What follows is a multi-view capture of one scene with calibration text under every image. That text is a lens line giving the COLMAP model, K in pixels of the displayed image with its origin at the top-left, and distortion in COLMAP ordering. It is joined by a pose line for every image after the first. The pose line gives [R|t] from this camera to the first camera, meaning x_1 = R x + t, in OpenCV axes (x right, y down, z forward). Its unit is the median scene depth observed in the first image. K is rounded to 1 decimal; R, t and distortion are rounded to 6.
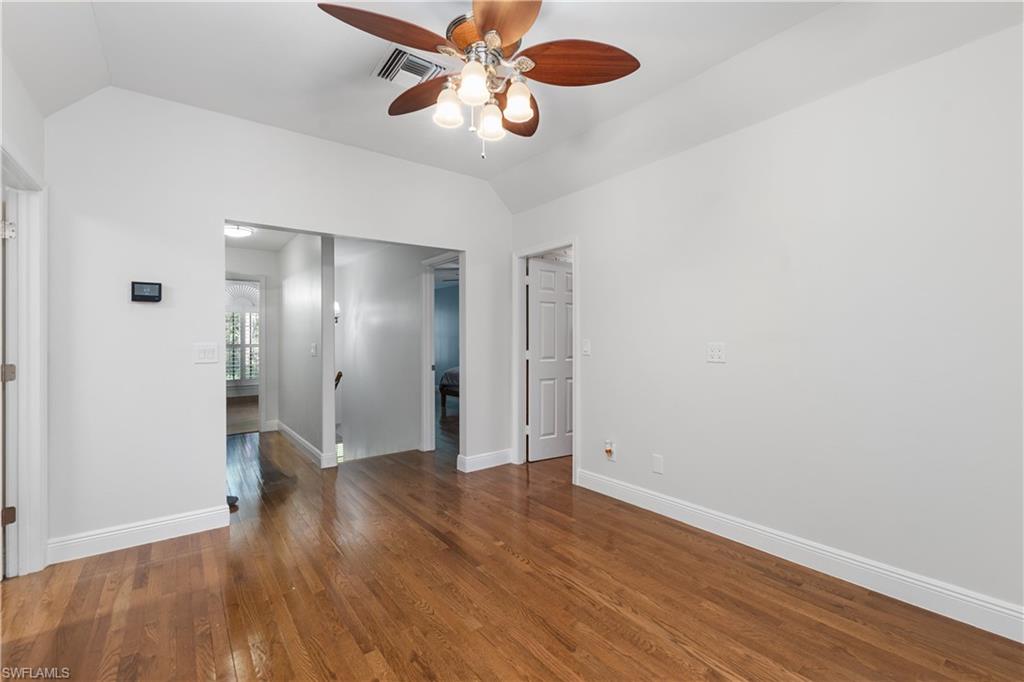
lens RADIAL K [[450.6, 0, 511.0], [0, 450.6, 341.4], [0, 0, 1]] dist [0.002037, -0.002555]
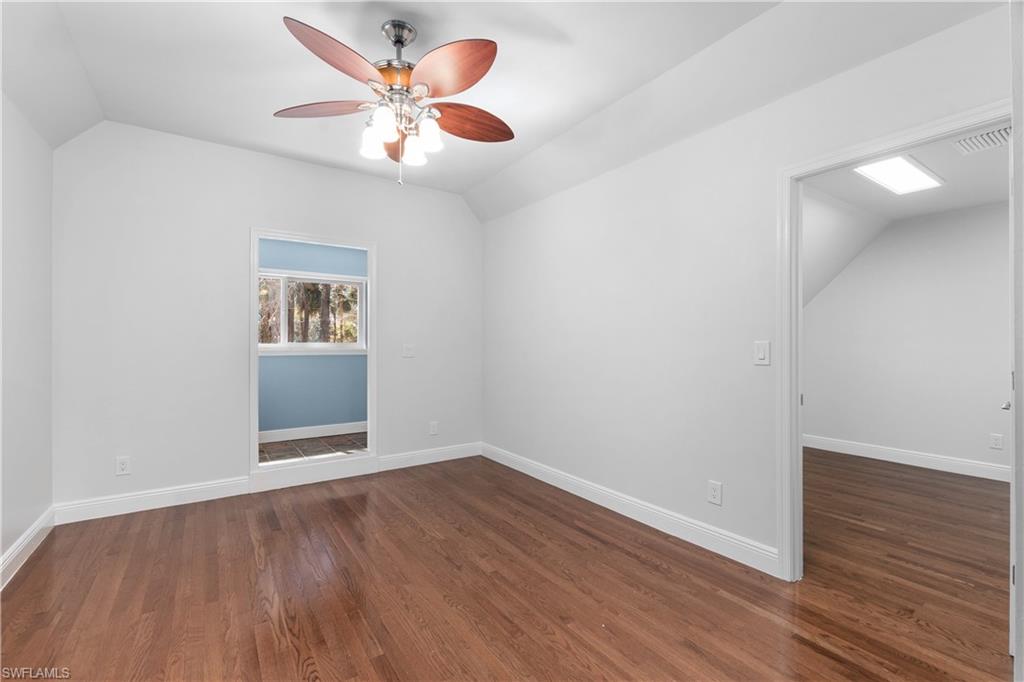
lens RADIAL K [[450.6, 0, 512.6], [0, 450.6, 341.1], [0, 0, 1]] dist [0.002037, -0.002555]
pose [[-0.999011, 0.006417, 0.043994, -0.383473], [0.006381, 0.999979, -0.000961, 0.000661], [-0.043999, -0.000679, -0.999031, 2.056593]]
